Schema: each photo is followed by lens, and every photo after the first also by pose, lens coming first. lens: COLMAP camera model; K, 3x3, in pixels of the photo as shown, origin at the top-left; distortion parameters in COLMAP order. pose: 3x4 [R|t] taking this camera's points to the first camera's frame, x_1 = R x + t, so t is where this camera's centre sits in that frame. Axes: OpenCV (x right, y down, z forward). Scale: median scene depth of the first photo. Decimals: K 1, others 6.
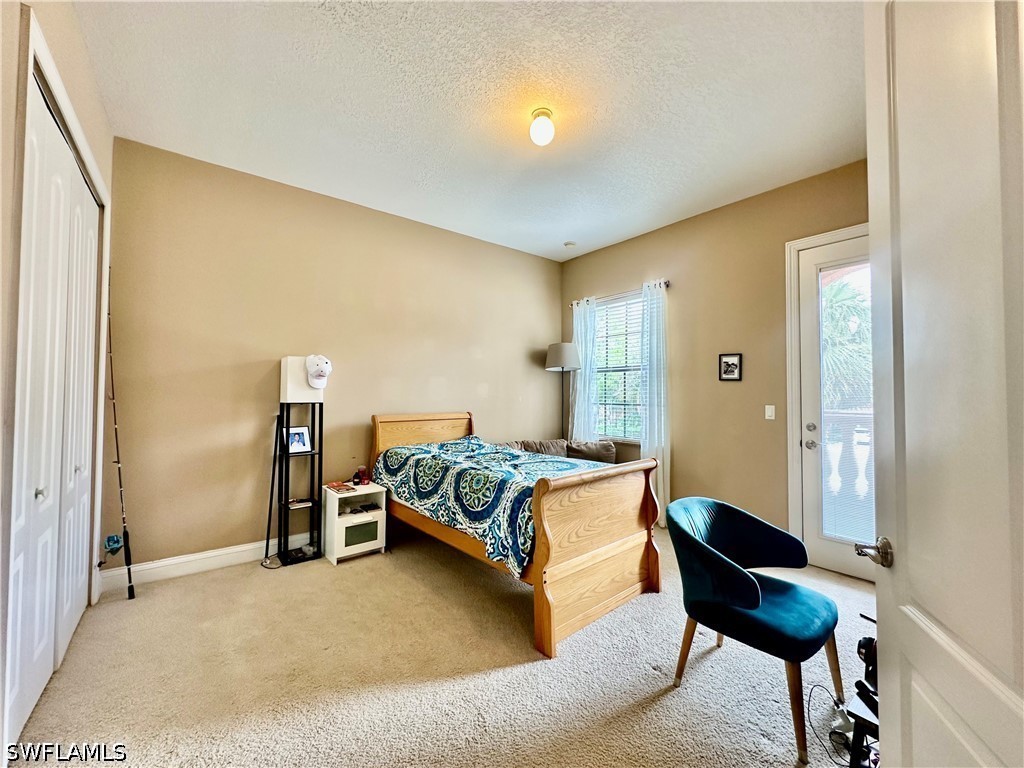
lens RADIAL K [[408.7, 0, 512.8], [0, 408.7, 383.1], [0, 0, 1]] dist [-0.001961, 0.000208]
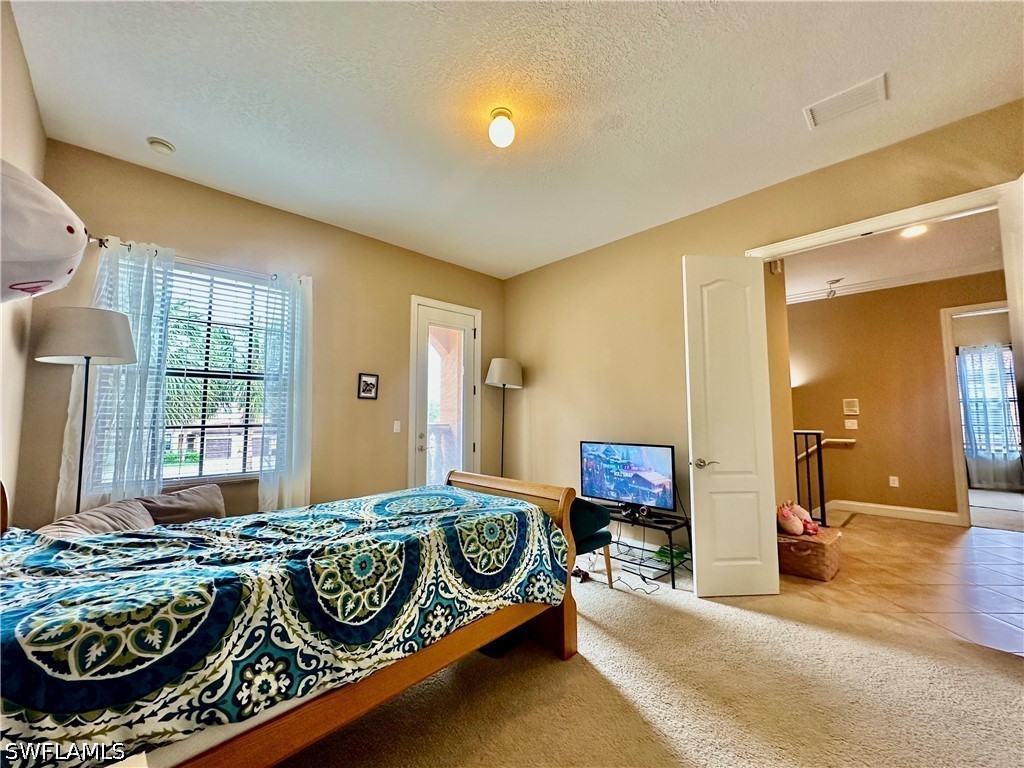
lens RADIAL K [[408.7, 0, 512.8], [0, 408.7, 383.1], [0, 0, 1]] dist [-0.001961, 0.000208]
pose [[-0.095627, 0.073183, 0.992723, -0.677735], [-0.024518, 0.996818, -0.075846, 0.029158], [-0.995115, -0.031593, -0.093528, 0.855966]]
